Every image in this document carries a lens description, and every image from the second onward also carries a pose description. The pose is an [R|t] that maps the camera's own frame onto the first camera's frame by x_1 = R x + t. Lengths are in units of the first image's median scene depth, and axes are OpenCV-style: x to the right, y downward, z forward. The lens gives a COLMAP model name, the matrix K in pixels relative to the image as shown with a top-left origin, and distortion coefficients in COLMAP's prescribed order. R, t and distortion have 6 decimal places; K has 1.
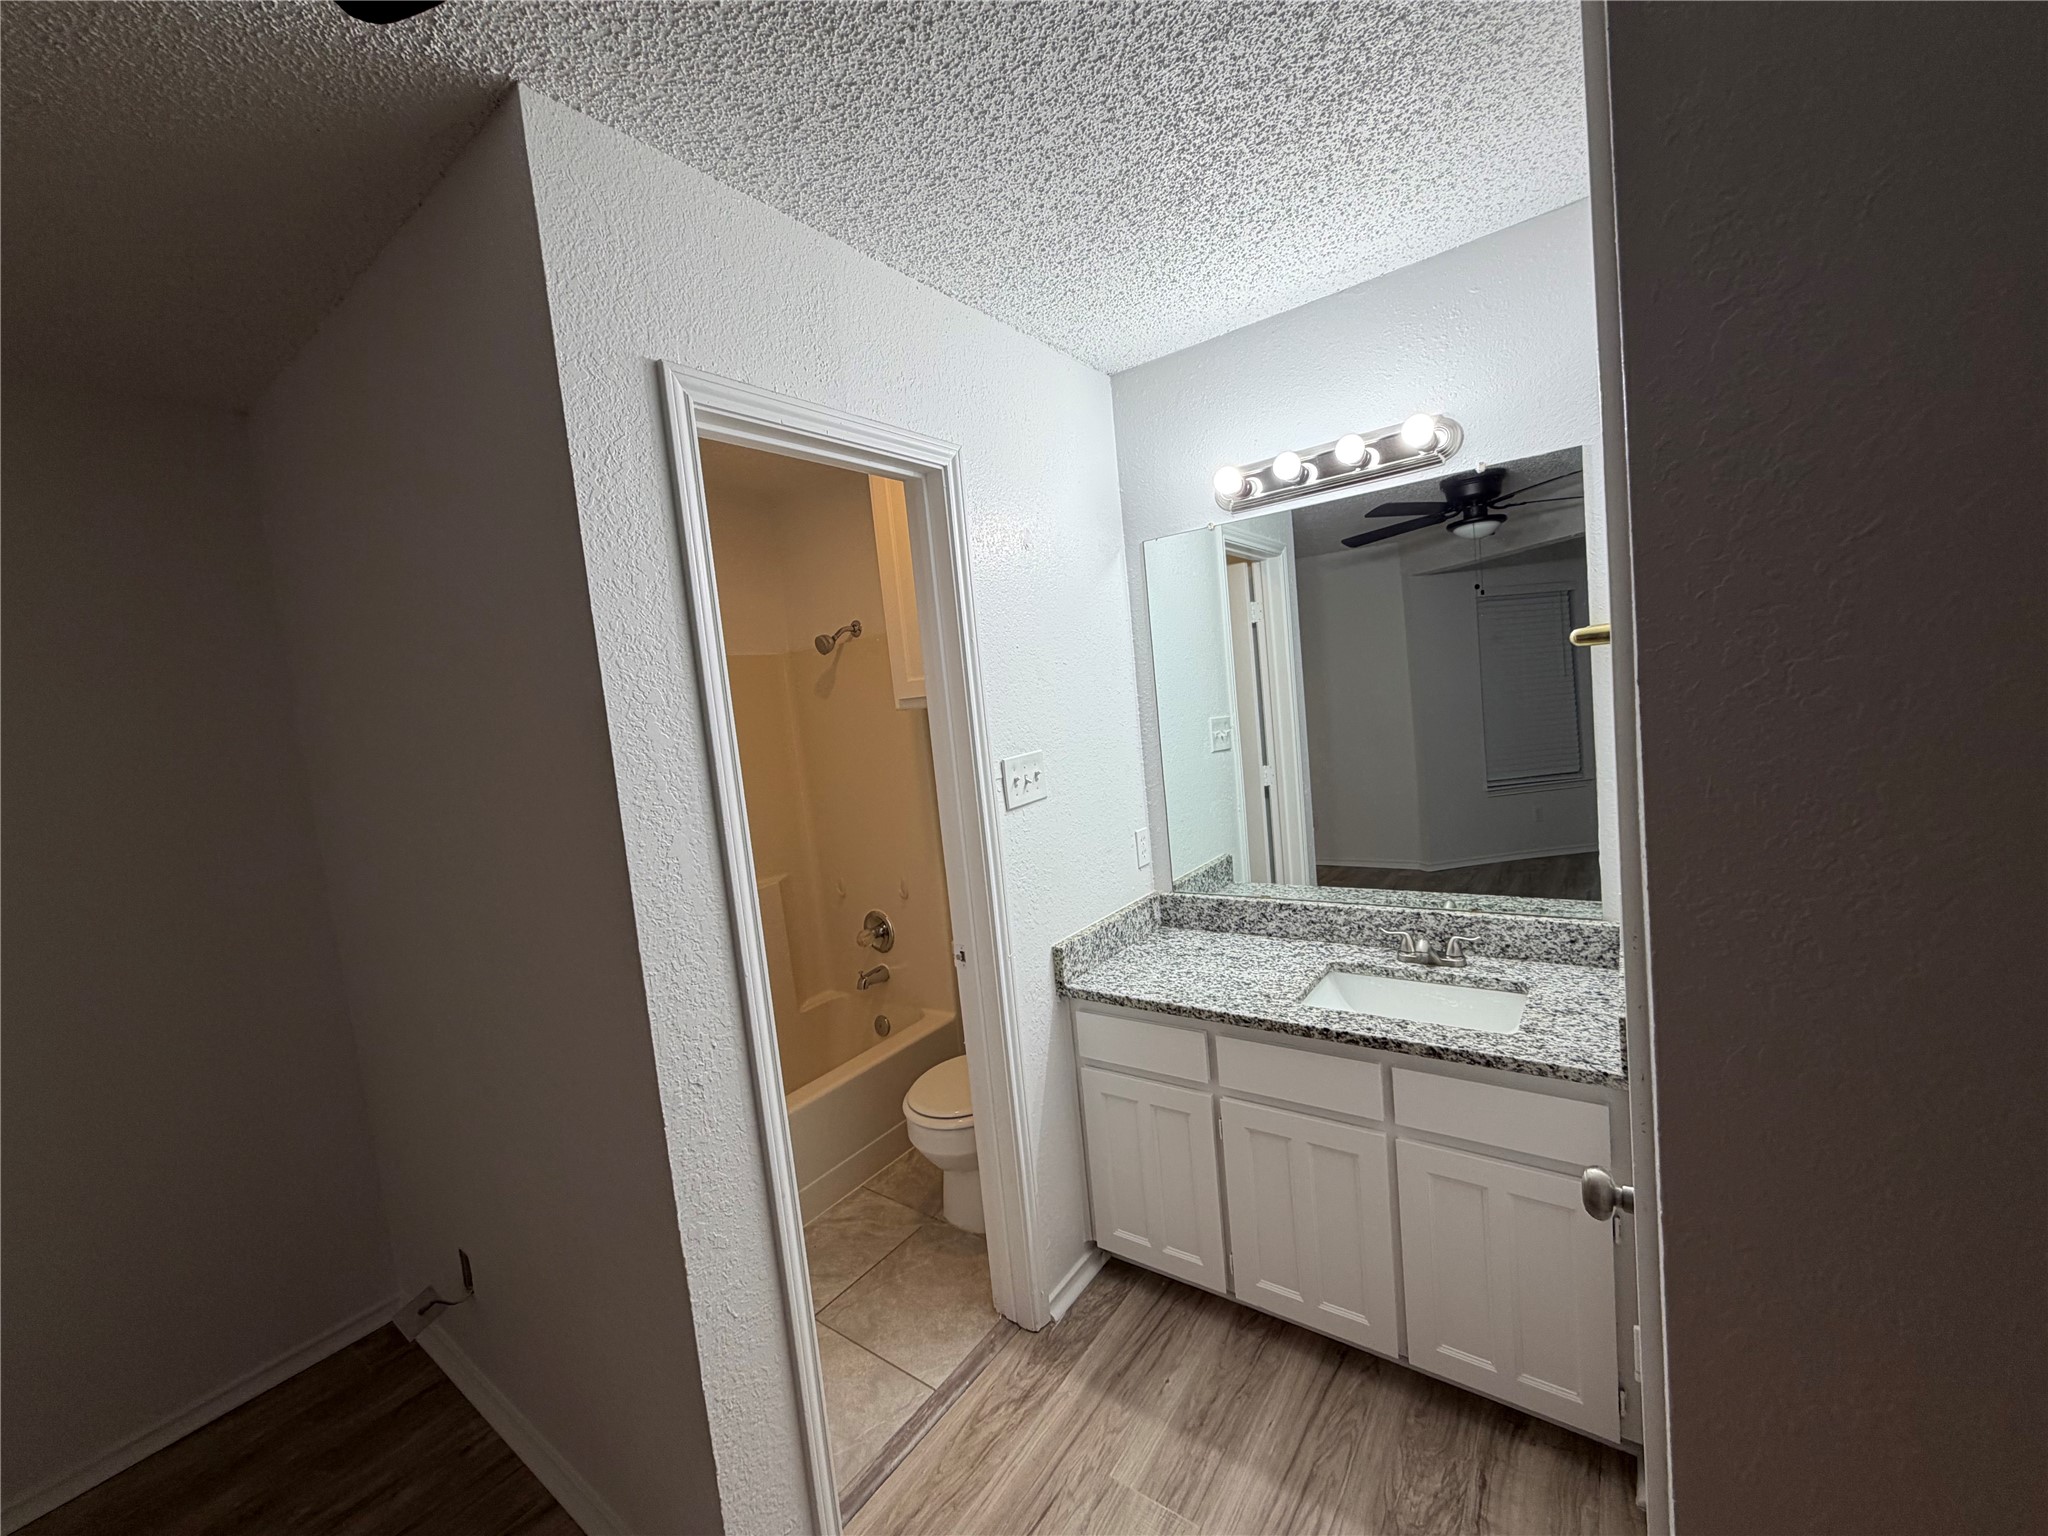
lens RADIAL K [[814.7, 0, 1021.6], [0, 814.7, 765.7], [0, 0, 1]] dist [0.000085, 0.000127]
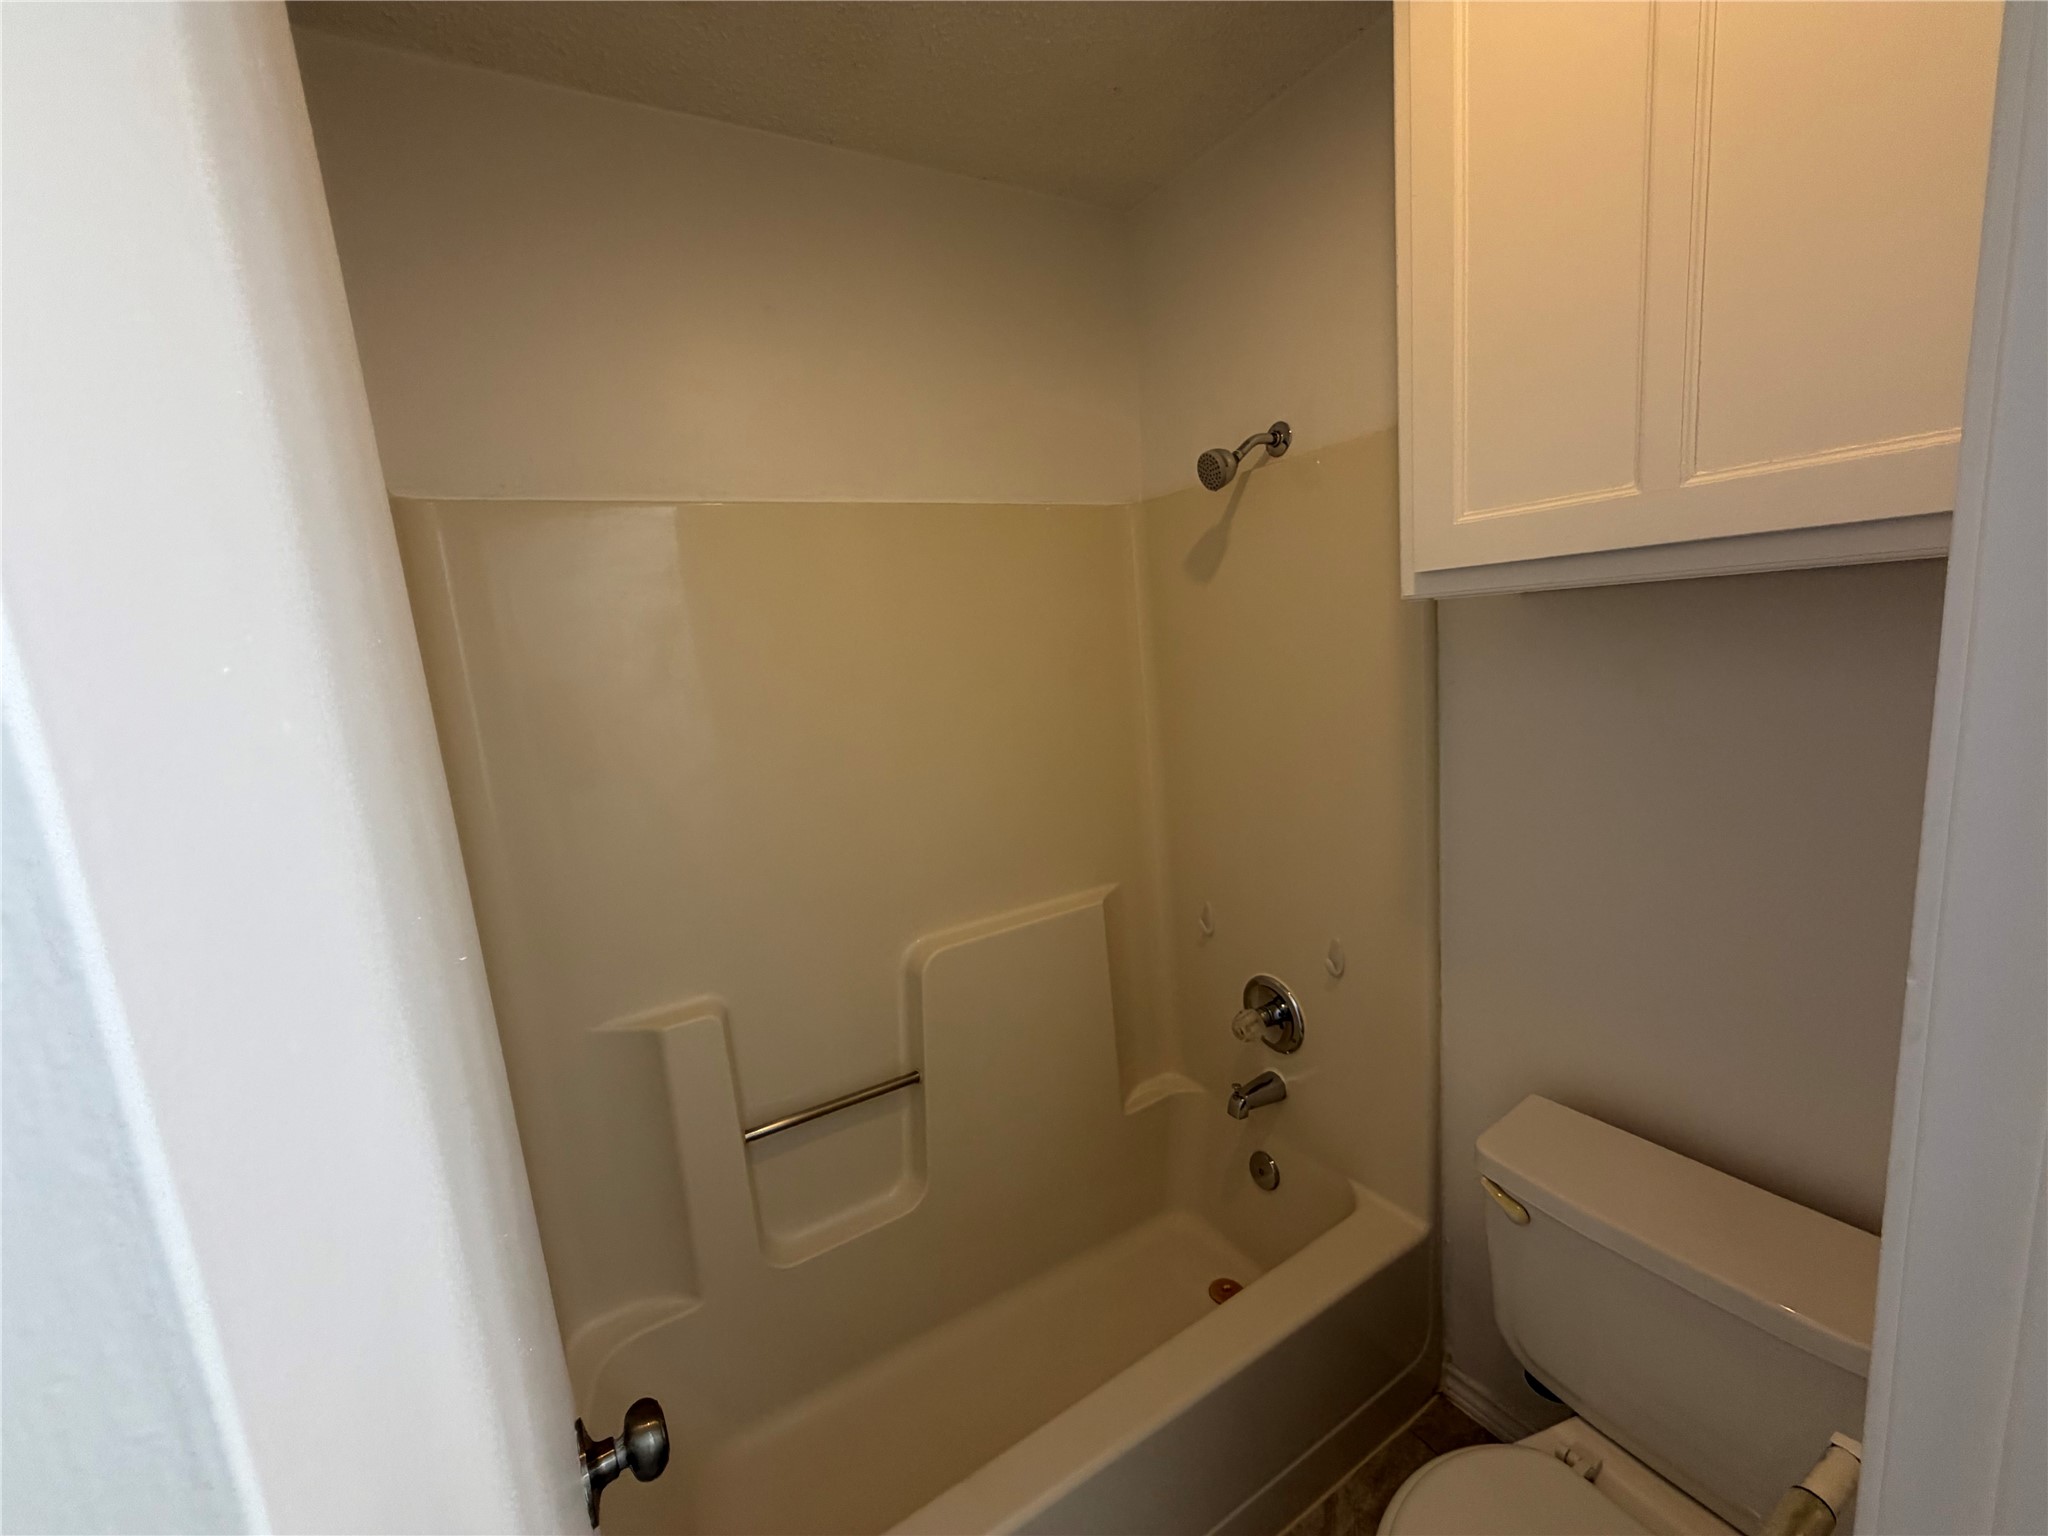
lens RADIAL K [[814.7, 0, 1026.8], [0, 814.7, 770.1], [0, 0, 1]] dist [0.000085, 0.000127]
pose [[0.924991, 0.088871, -0.369452, -0.165408], [-0.042959, 0.990490, 0.130705, -0.028693], [0.377554, -0.105030, 0.920012, 0.529606]]
